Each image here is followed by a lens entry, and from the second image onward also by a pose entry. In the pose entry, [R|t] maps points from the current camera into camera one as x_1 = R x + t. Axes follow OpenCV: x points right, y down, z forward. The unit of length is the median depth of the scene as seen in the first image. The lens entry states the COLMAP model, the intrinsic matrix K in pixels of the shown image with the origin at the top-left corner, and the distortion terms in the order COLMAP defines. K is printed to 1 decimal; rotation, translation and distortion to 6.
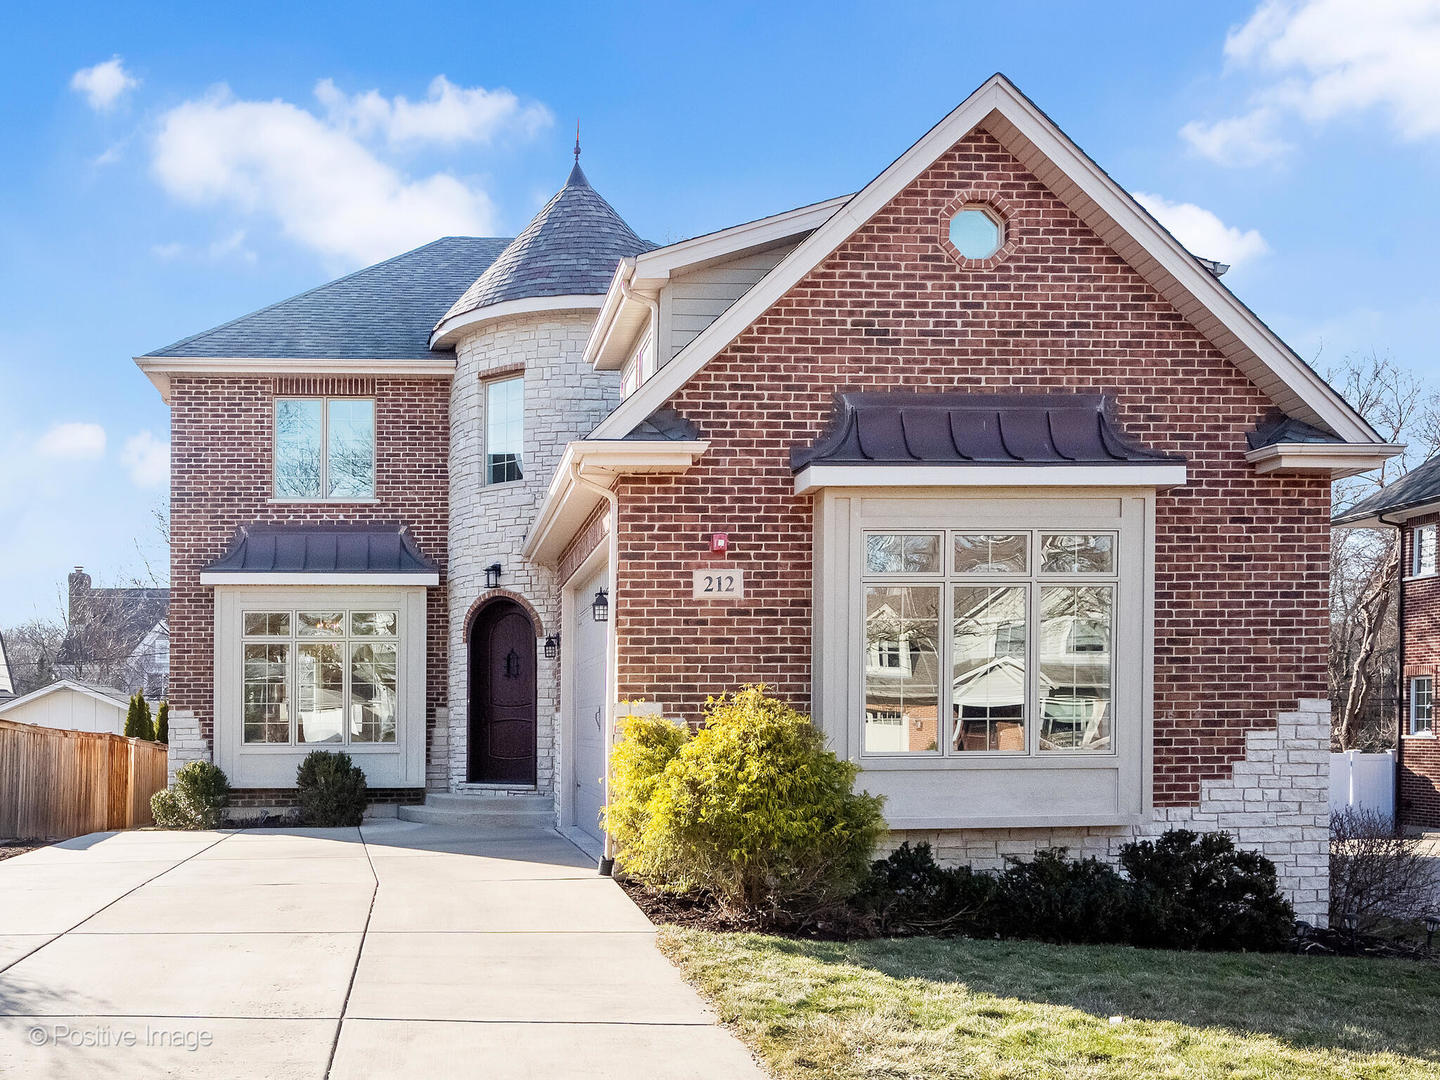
lens RADIAL K [[949.5, 0, 719.9], [0, 949.5, 522.1], [0, 0, 1]] dist [-0.000654, 0.001113]
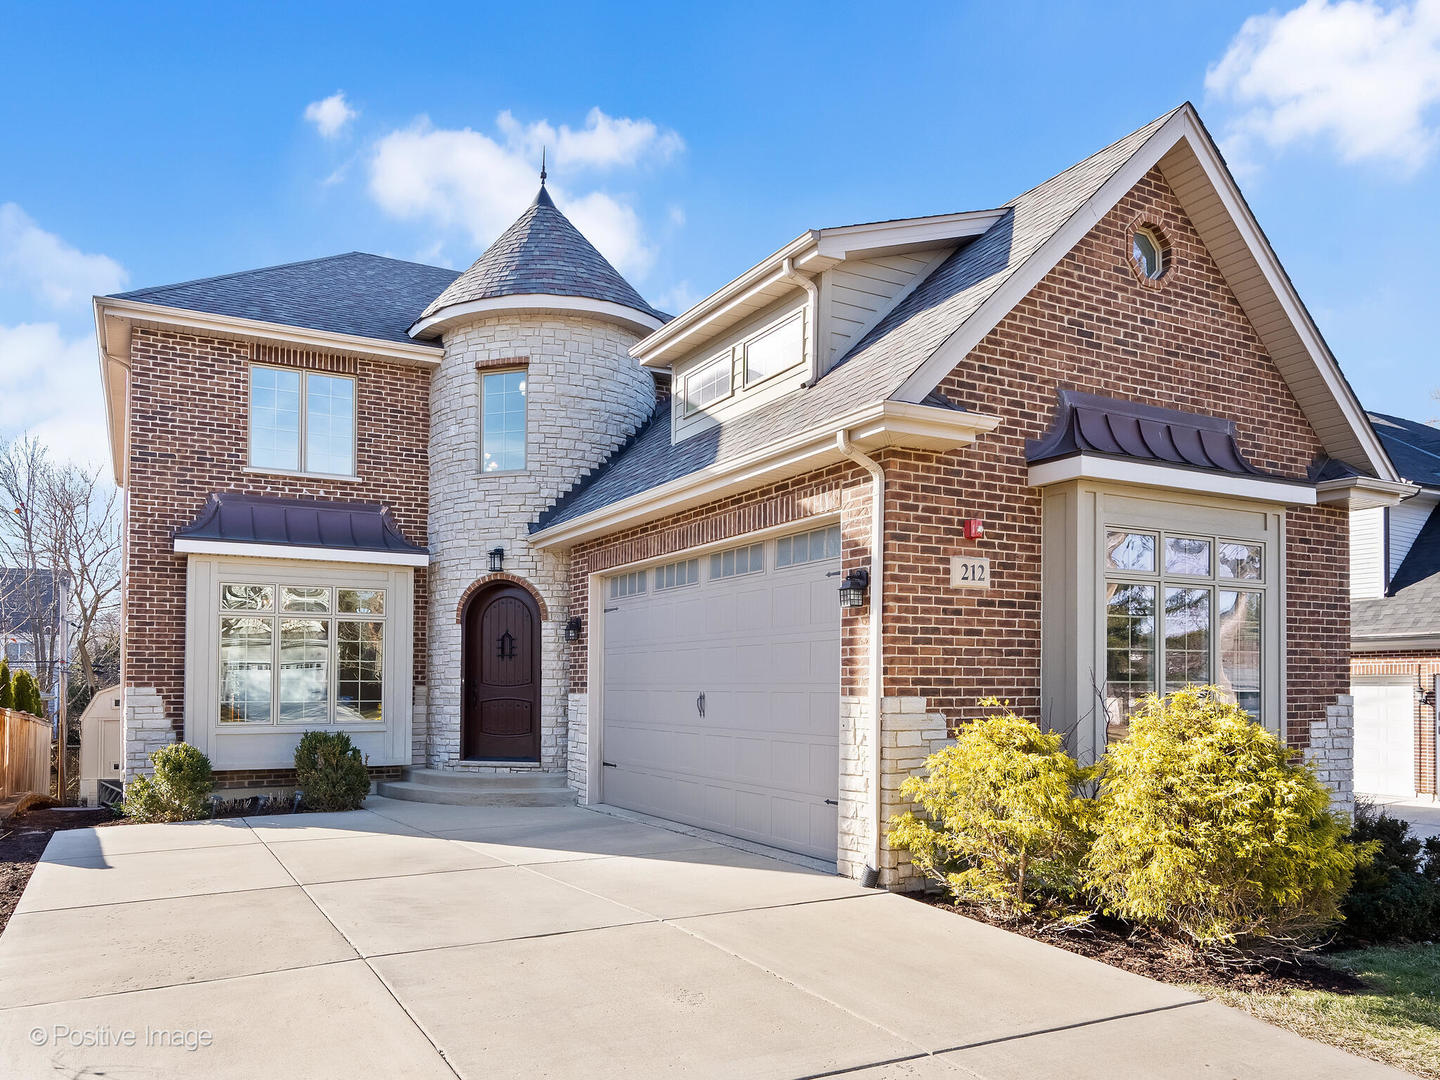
lens RADIAL K [[742.4, 0, 726.4], [0, 742.4, 557.5], [0, 0, 1]] dist [0.002297, 0.000156]
pose [[0.967207, 0.053526, 0.248286, -0.195561], [-0.060234, 0.997994, 0.019497, 0.023331], [-0.246745, -0.033813, 0.968490, 0.158142]]
